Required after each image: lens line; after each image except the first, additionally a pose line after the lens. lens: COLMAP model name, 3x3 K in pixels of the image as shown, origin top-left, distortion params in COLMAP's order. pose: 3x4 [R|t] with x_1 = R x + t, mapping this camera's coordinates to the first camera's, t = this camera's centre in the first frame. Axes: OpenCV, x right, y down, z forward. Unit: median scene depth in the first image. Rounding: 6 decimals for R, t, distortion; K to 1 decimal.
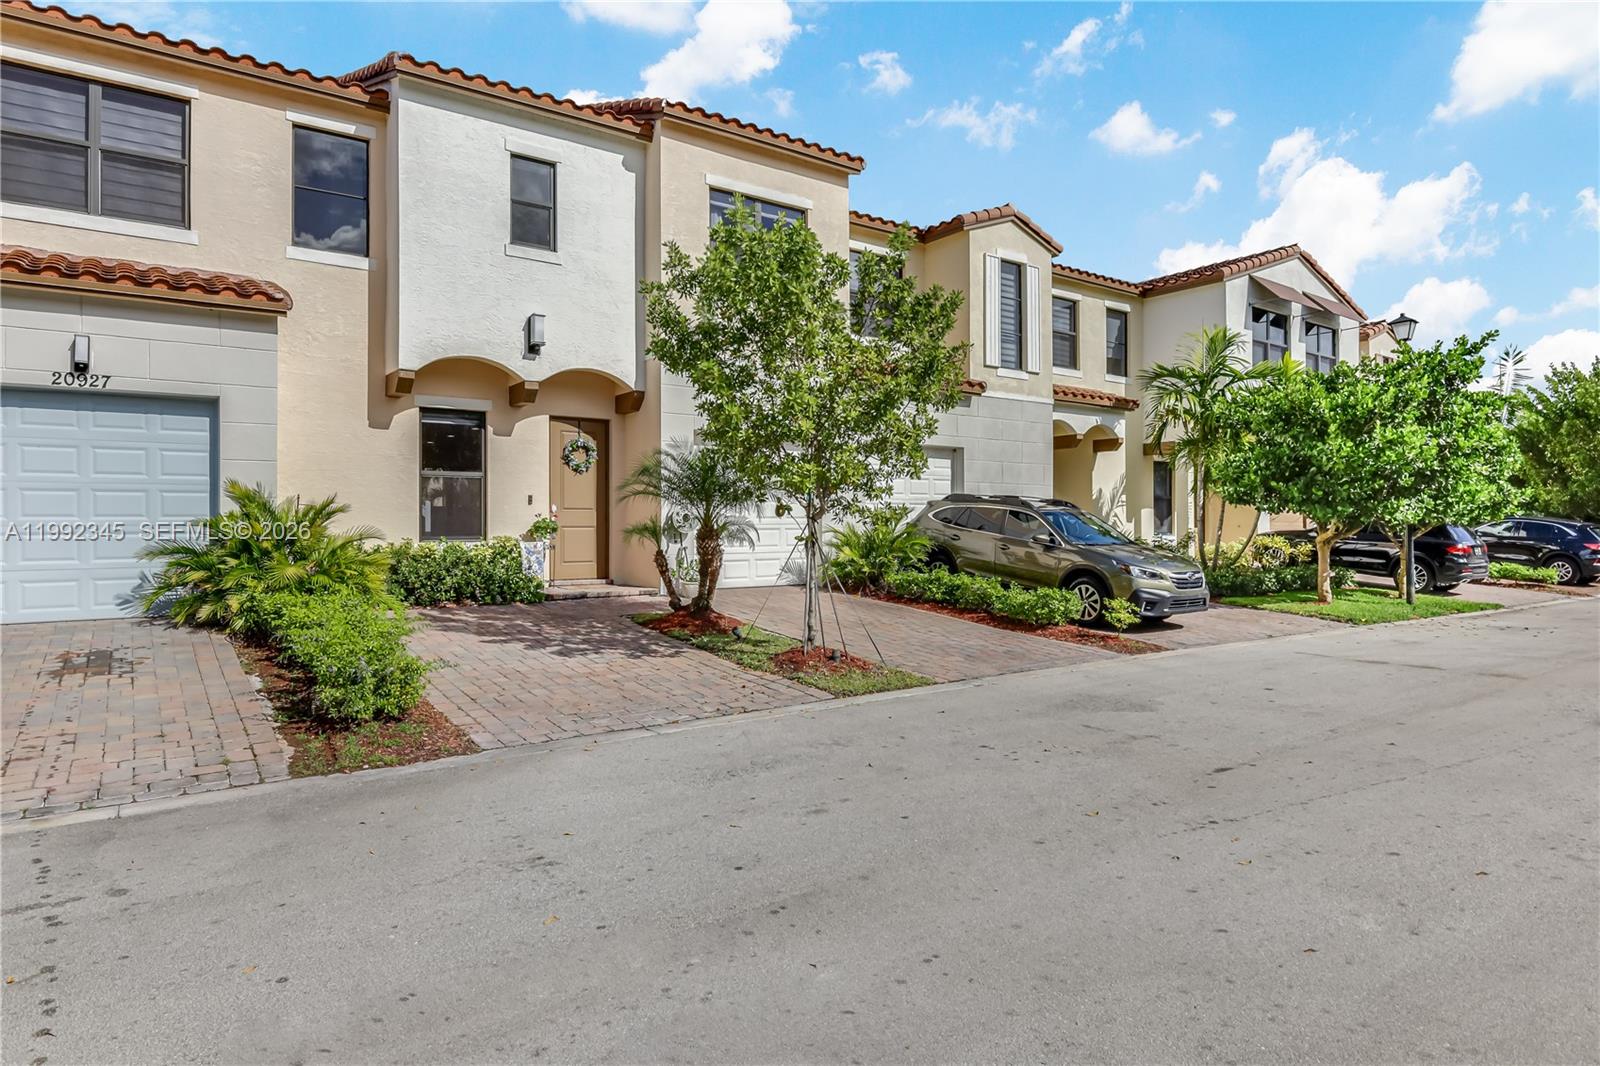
lens RADIAL K [[912.2, 0, 800.0], [0, 912.2, 533.0], [0, 0, 1]] dist [-0.000650, -0.000031]
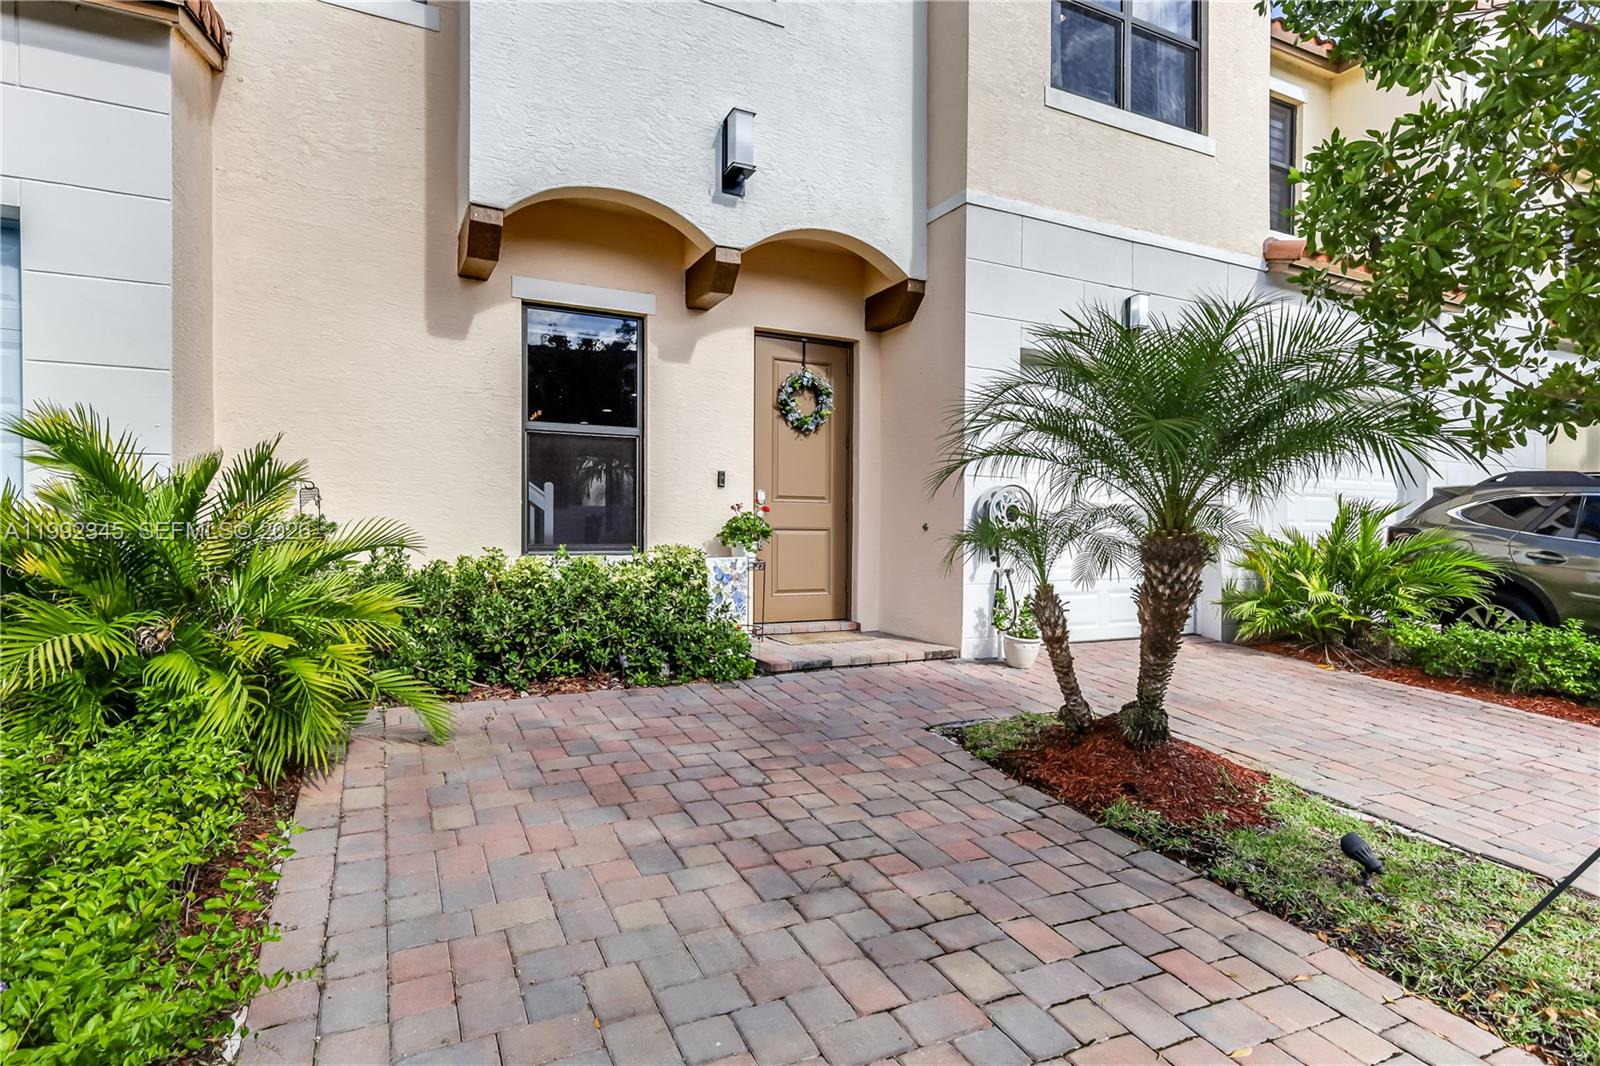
lens RADIAL K [[841.0, 0, 800.0], [0, 841.0, 533.0], [0, 0, 1]] dist [0.055878, 0.000029]
pose [[0.986544, 0.007941, -0.163300, -0.173702], [-0.008700, 0.999954, -0.003935, -0.002362], [0.163262, 0.005303, 0.986569, 0.530895]]
